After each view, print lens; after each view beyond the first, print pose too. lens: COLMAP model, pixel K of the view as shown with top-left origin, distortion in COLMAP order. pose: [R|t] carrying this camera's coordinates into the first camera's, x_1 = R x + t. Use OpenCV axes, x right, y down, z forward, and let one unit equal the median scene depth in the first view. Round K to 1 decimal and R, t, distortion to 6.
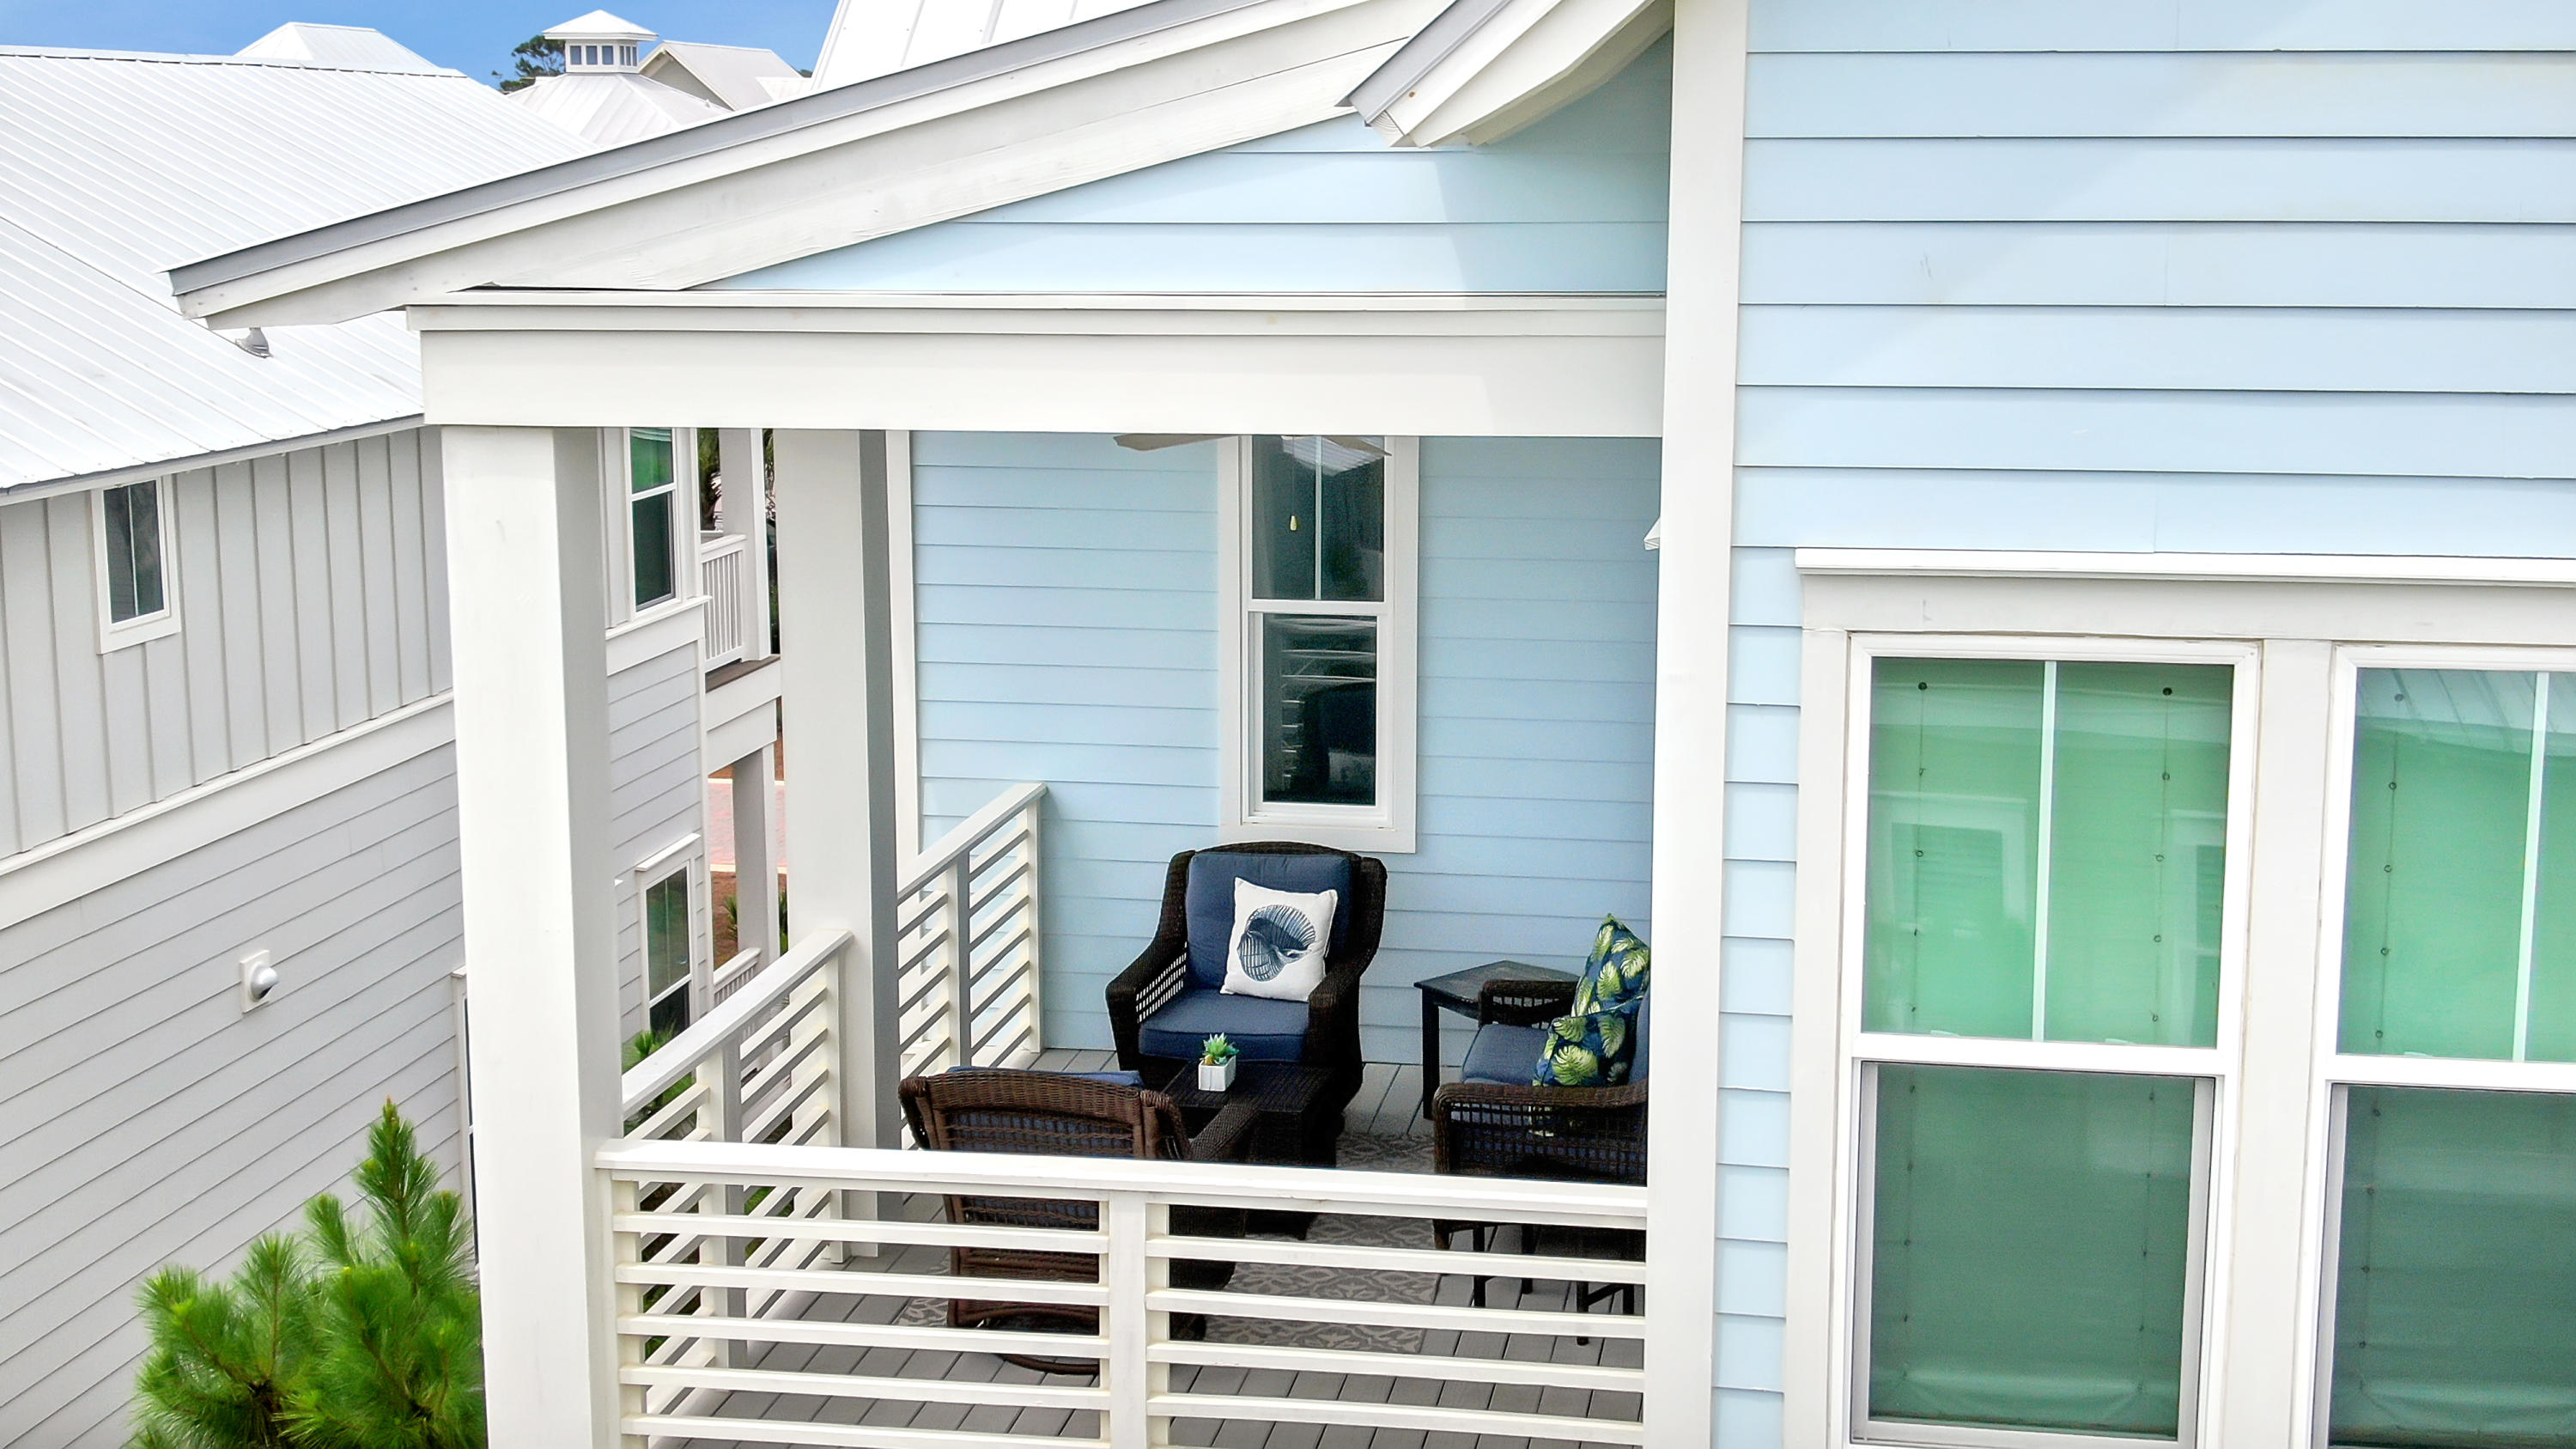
lens RADIAL K [[3315.0, 0, 1288.0], [0, 3315.0, 724.5], [0, 0, 1]] dist [-0.018865, -0.025507]
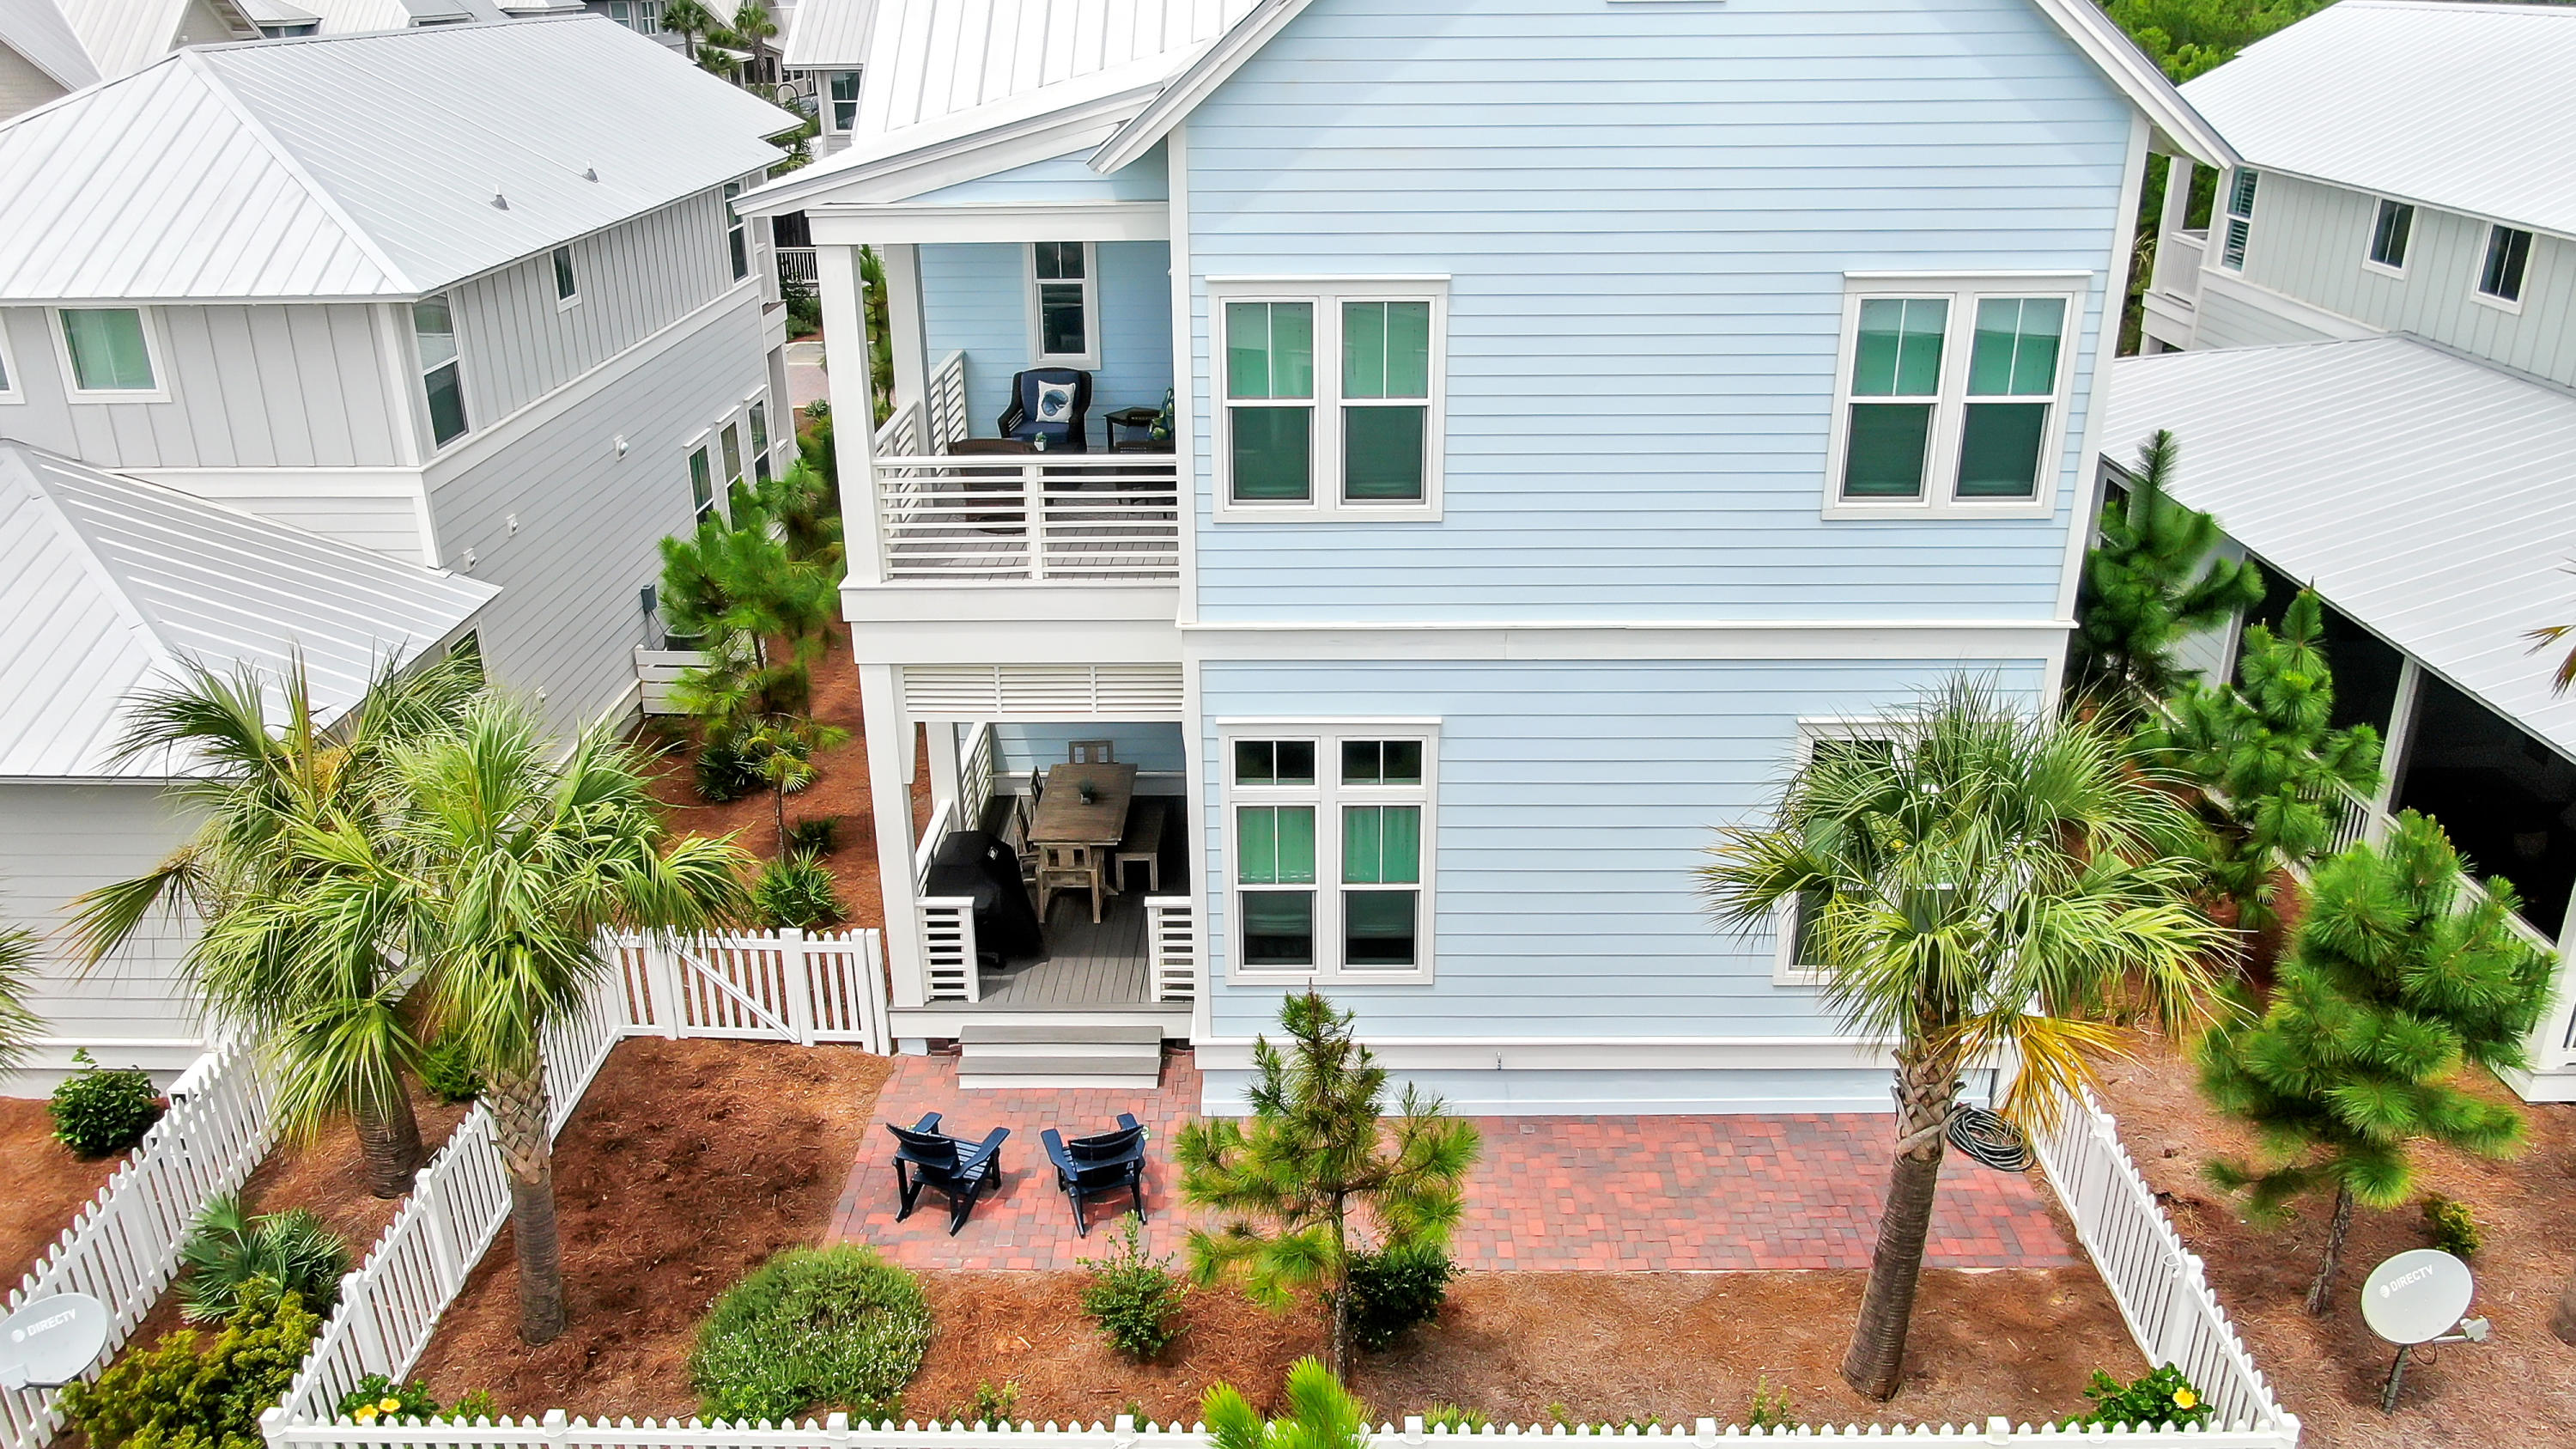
lens RADIAL K [[1887.9, 0, 1288.0], [0, 1887.9, 724.5], [0, 0, 1]] dist [-0.041857, 0.007385]
pose [[0.988225, -0.064118, 0.138922, -0.052648], [0.033388, 0.976447, 0.213159, -0.003094], [-0.149317, -0.206011, 0.967090, -0.721629]]
